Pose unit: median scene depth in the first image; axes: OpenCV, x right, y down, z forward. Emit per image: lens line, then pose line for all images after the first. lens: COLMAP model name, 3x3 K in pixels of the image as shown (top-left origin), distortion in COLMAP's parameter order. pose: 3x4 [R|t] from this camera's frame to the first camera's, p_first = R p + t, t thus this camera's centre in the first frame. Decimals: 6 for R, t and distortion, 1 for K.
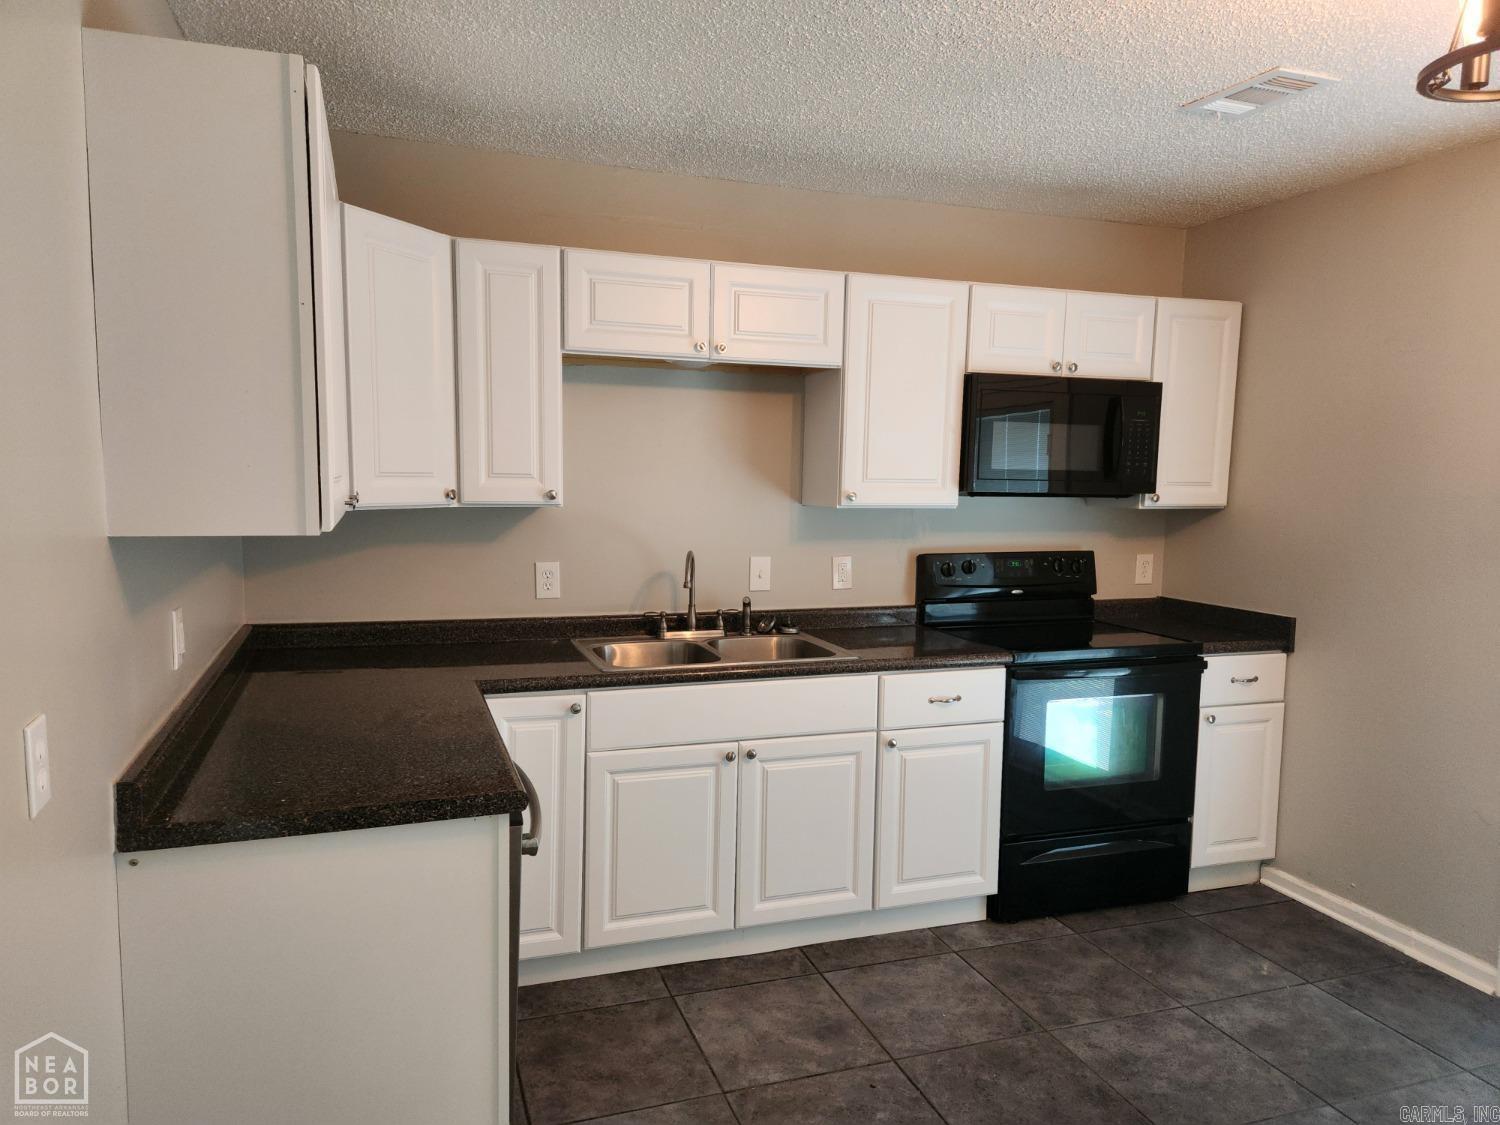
lens RADIAL K [[1001.8, 0, 750.8], [0, 1001.8, 568.4], [0, 0, 1]] dist [0.018093, -0.017811]
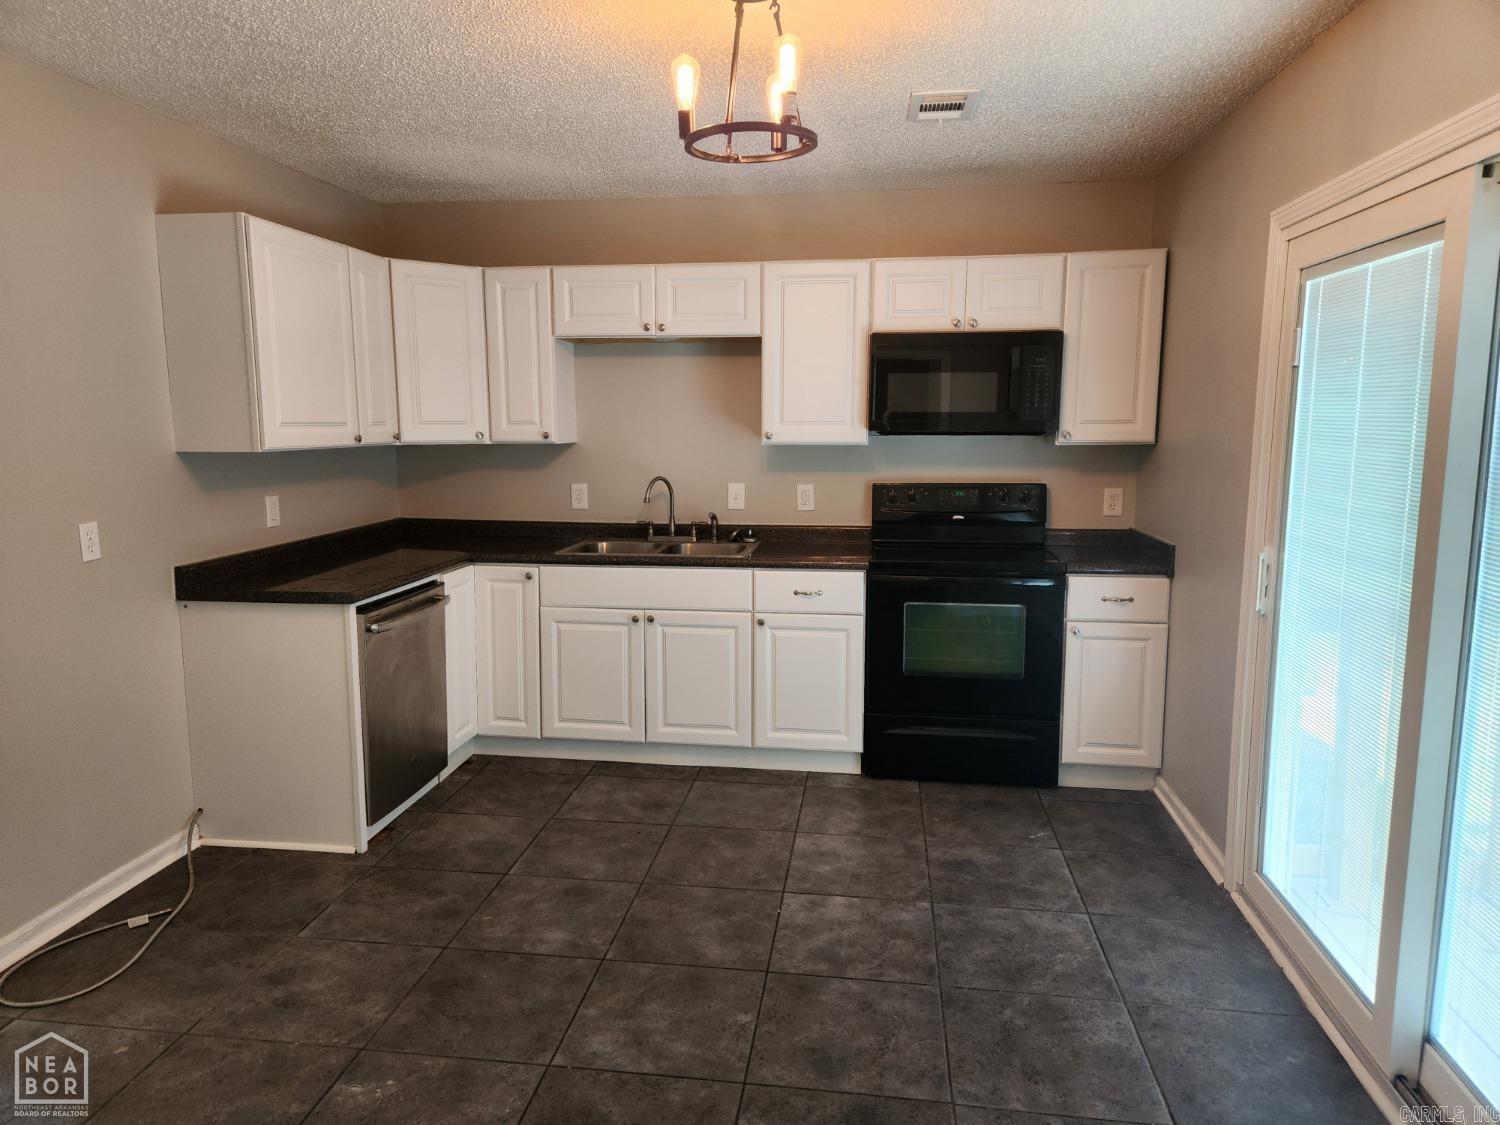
lens RADIAL K [[1001.8, 0, 741.0], [0, 1001.8, 559.4], [0, 0, 1]] dist [0.018093, -0.017811]
pose [[0.894646, 0.045659, -0.444437, 0.652993], [-0.027302, 0.998492, 0.047620, 0.027295], [0.445941, -0.030469, 0.894543, -0.179574]]
